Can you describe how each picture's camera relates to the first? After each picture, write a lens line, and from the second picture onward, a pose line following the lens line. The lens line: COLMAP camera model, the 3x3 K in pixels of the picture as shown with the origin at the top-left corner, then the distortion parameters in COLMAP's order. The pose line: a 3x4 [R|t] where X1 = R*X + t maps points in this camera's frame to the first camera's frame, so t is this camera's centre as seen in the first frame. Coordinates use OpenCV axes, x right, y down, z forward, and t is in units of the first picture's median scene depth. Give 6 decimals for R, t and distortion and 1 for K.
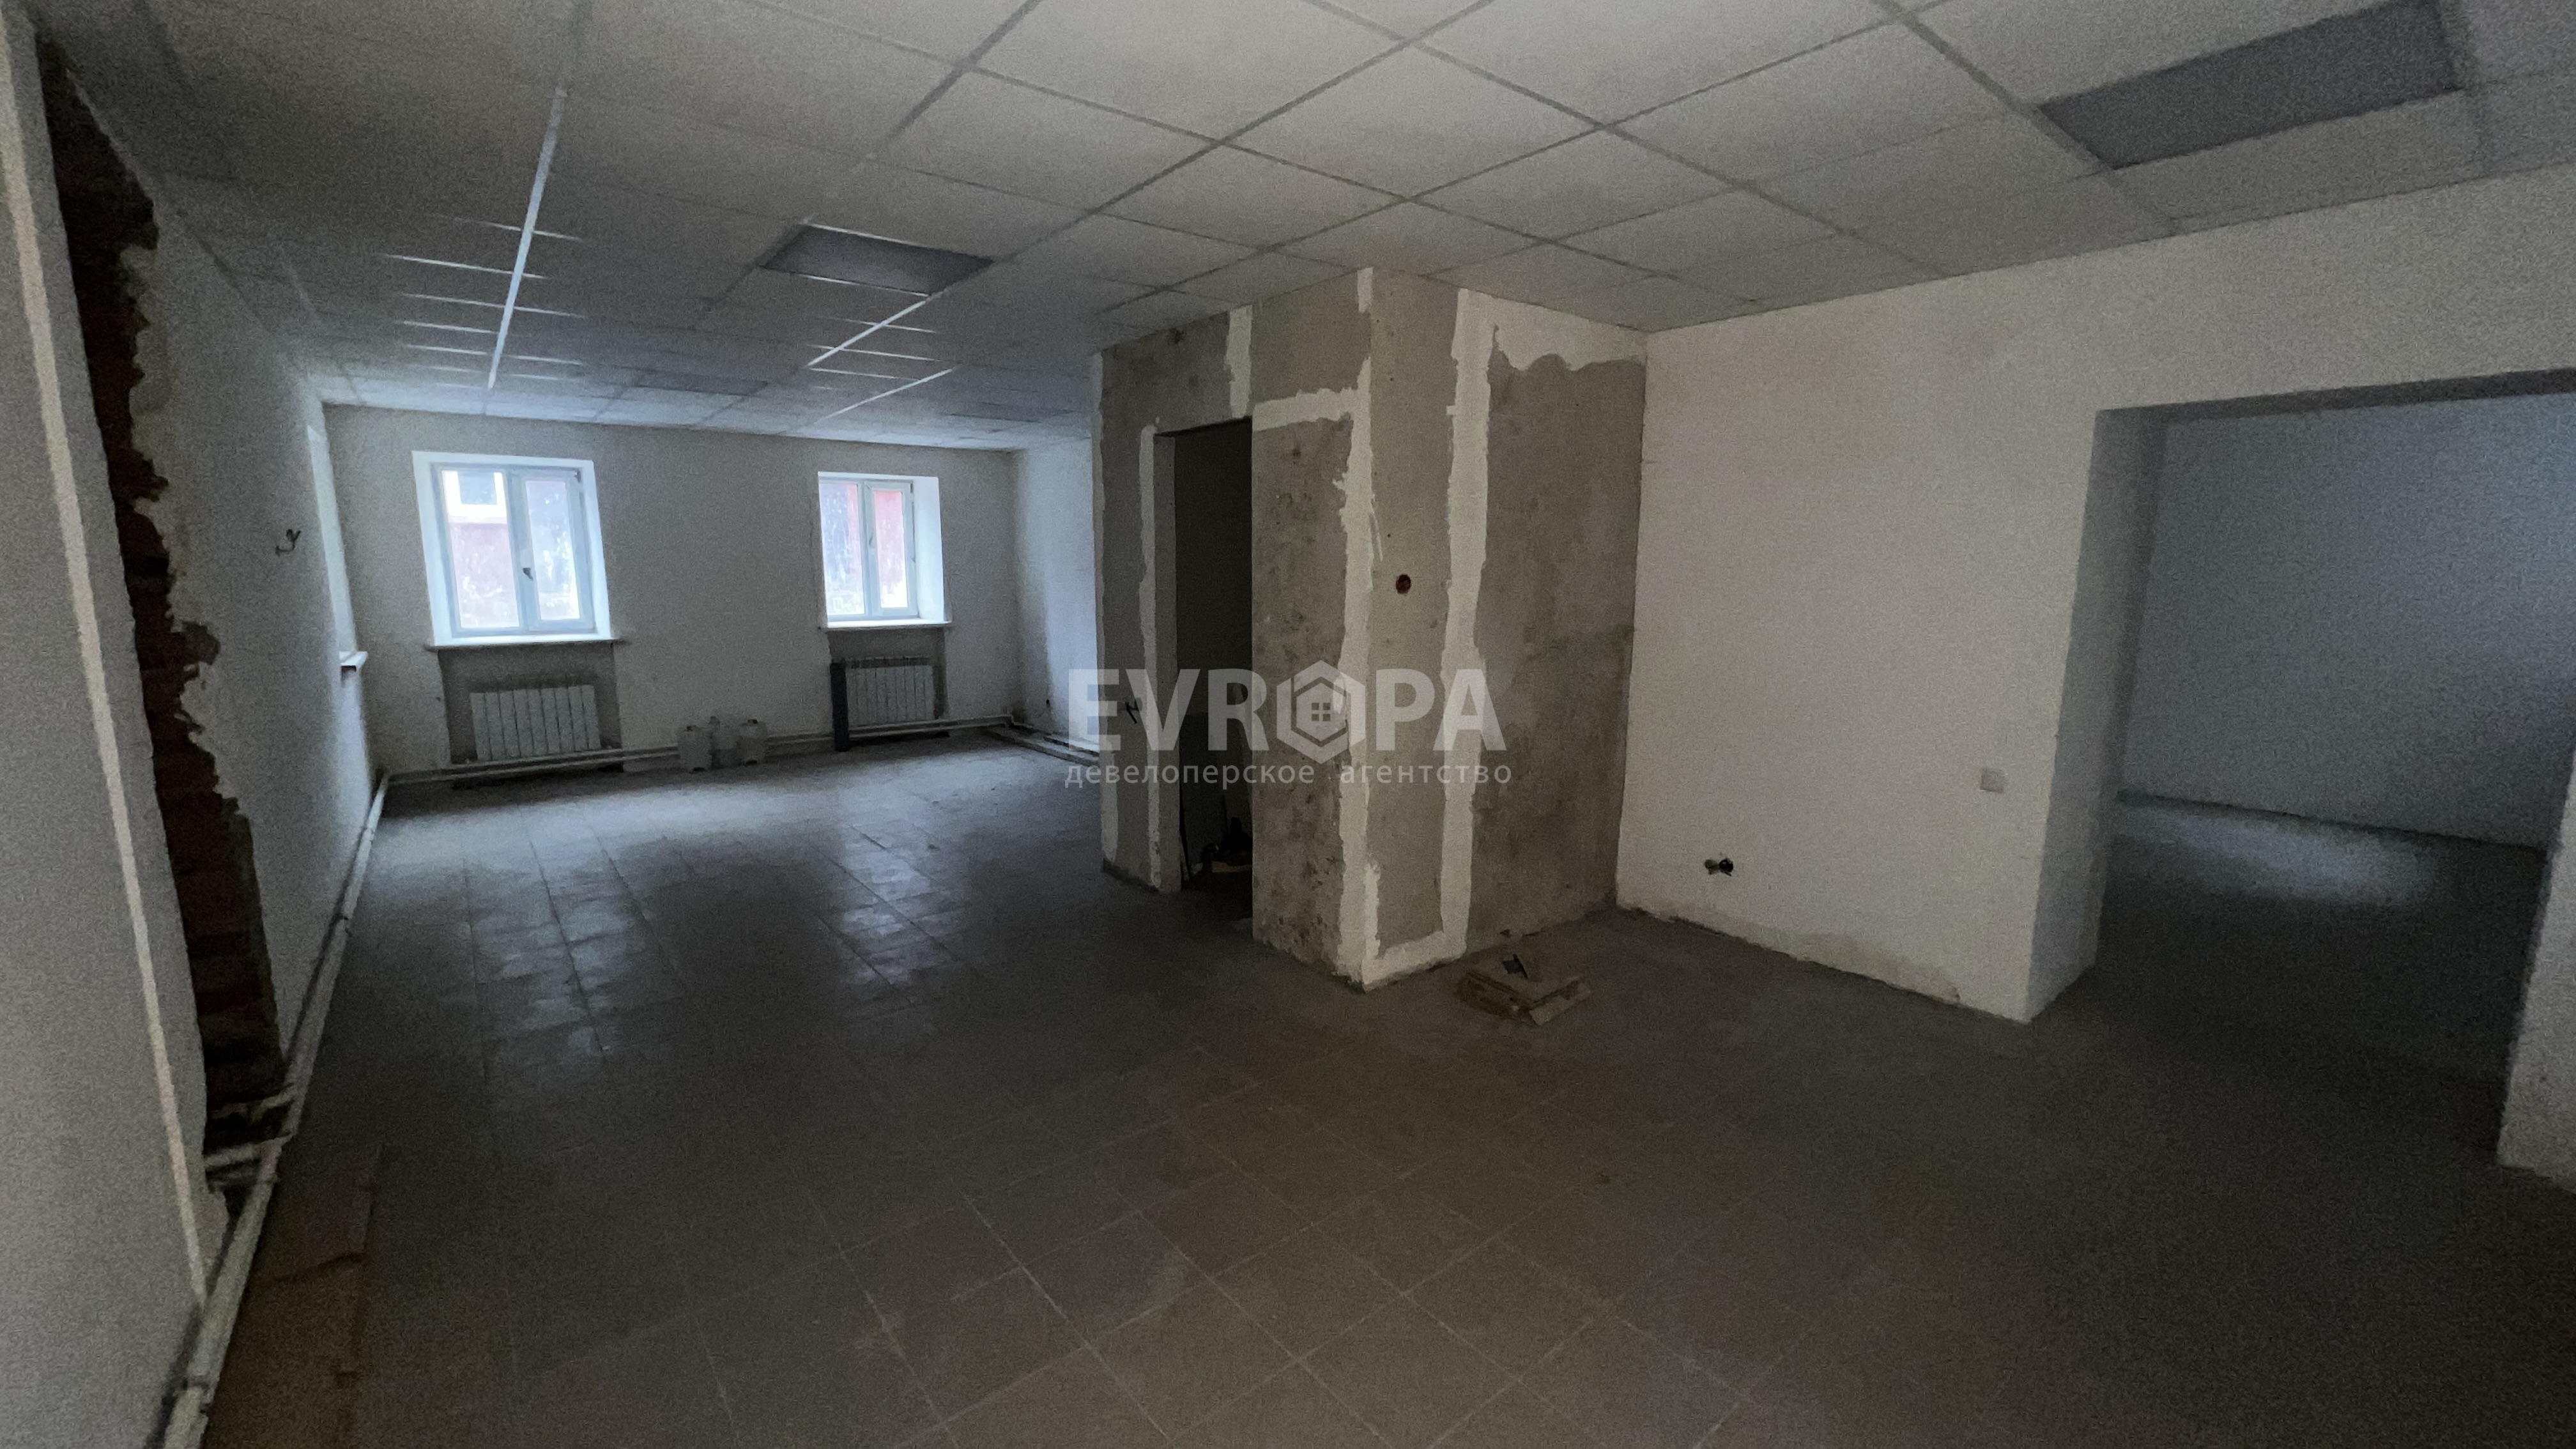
lens RADIAL K [[1029.9, 0, 1279.3], [0, 1029.9, 718.2], [0, 0, 1]] dist [0.001273, 0.000619]
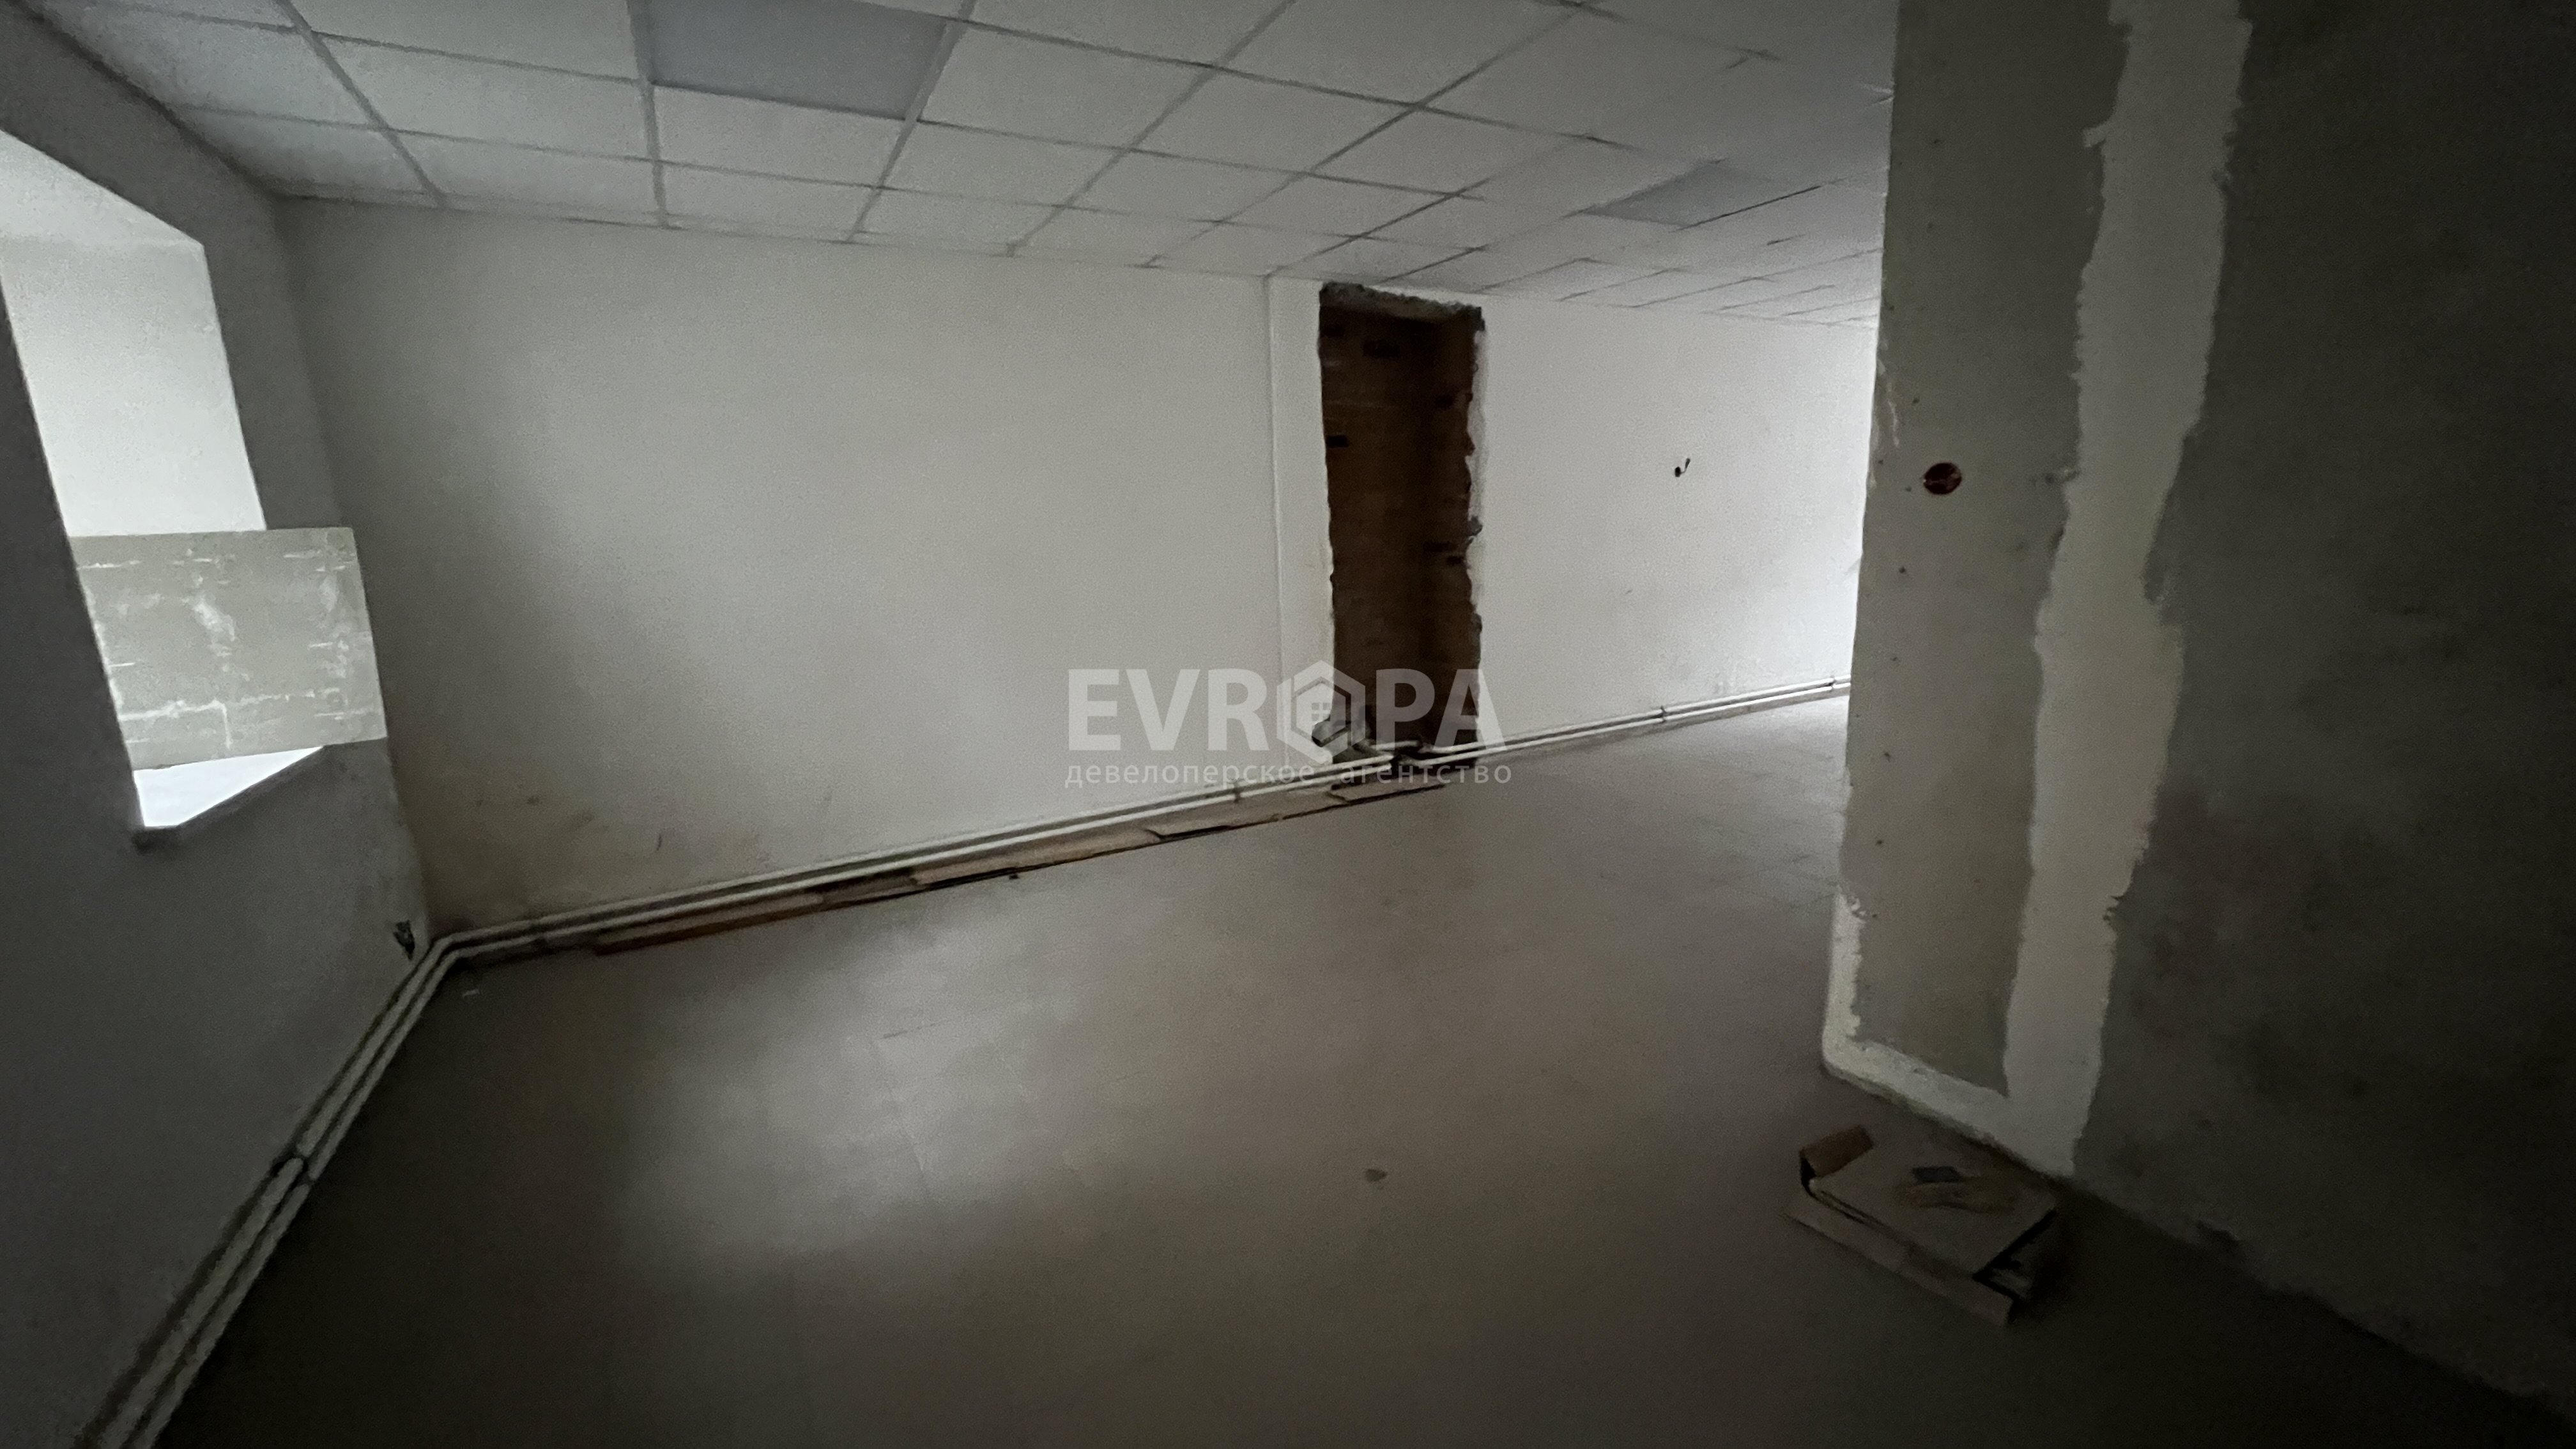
lens RADIAL K [[1029.9, 0, 1279.3], [0, 1029.9, 718.2], [0, 0, 1]] dist [0.001273, 0.000619]
pose [[-0.177608, 0.200312, -0.963499, 0.774476], [-0.116013, 0.967976, 0.222628, -0.080152], [0.977239, 0.151319, -0.148681, 0.698774]]
